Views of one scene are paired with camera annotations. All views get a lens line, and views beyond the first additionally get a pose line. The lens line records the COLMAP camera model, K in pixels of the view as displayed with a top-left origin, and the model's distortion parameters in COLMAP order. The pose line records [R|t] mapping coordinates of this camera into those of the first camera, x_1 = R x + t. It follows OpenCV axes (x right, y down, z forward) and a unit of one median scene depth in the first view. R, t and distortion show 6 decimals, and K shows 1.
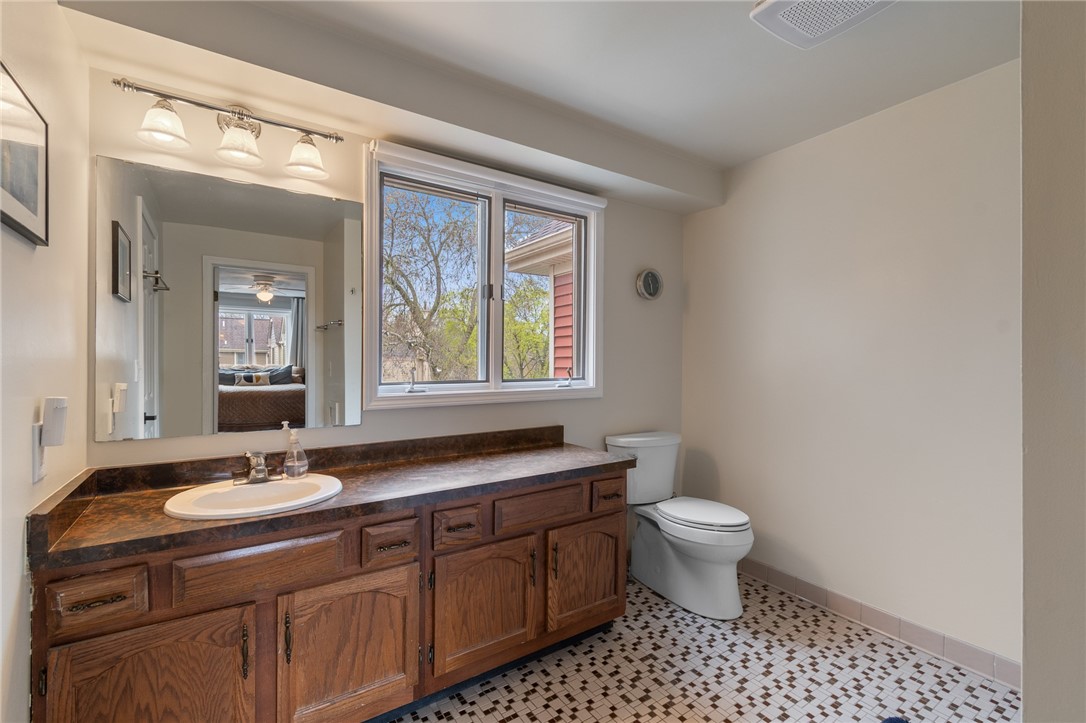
lens RADIAL K [[482.1, 0, 547.4], [0, 482.1, 362.3], [0, 0, 1]] dist [0.004726, -0.003162]
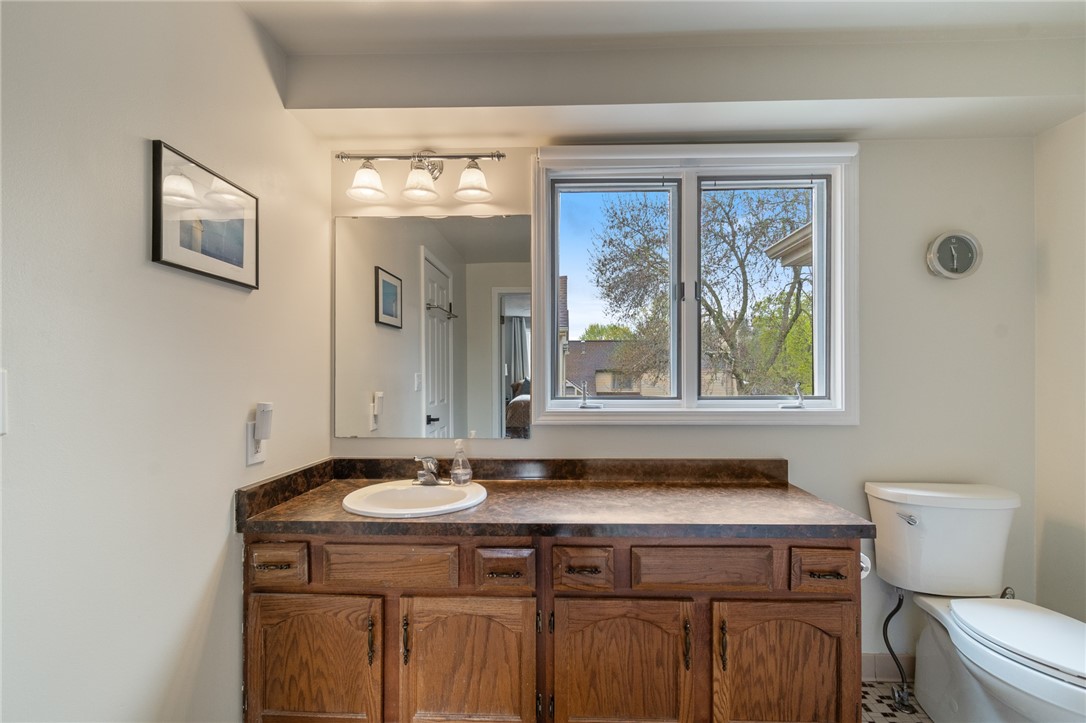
lens RADIAL K [[482.1, 0, 544.5], [0, 482.1, 368.4], [0, 0, 1]] dist [0.004726, -0.003162]
pose [[0.805536, -0.008481, -0.592486, 0.246790], [0.001001, 0.999916, -0.012952, -0.002372], [0.592546, 0.009840, 0.805476, 0.246989]]
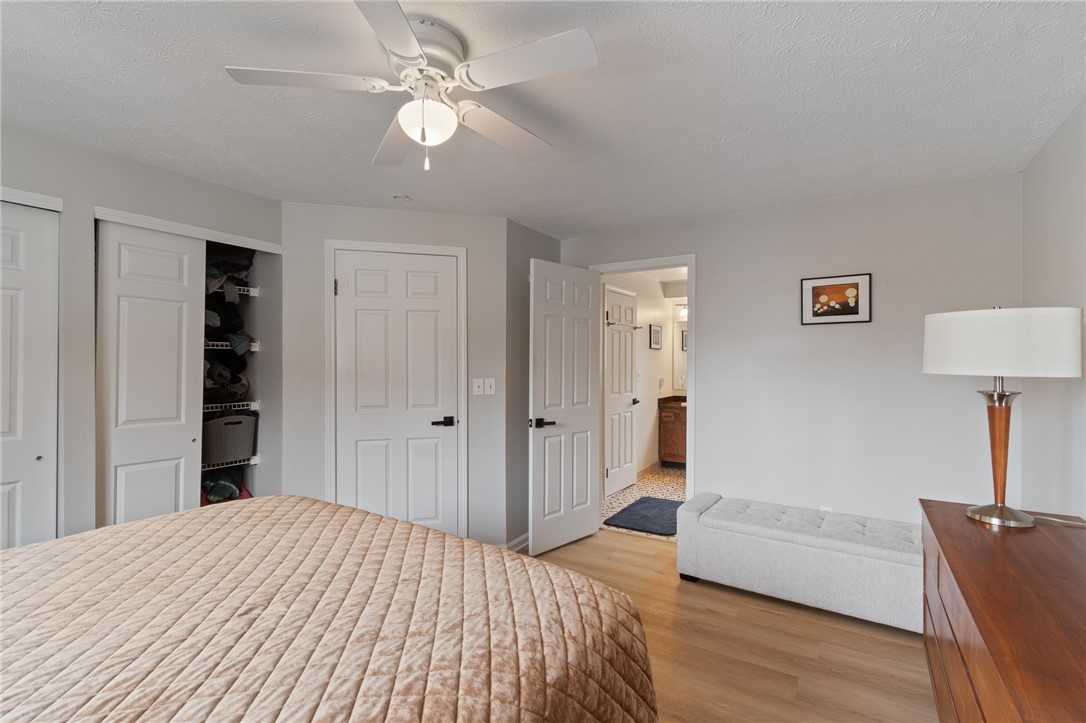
lens RADIAL K [[482.1, 0, 542.5], [0, 482.1, 364.2], [0, 0, 1]] dist [0.004726, -0.003162]
pose [[0.386335, -0.010446, -0.922300, 2.138593], [-0.001950, 0.999924, -0.012143, -0.006179], [0.922357, 0.006490, 0.386285, -1.439892]]
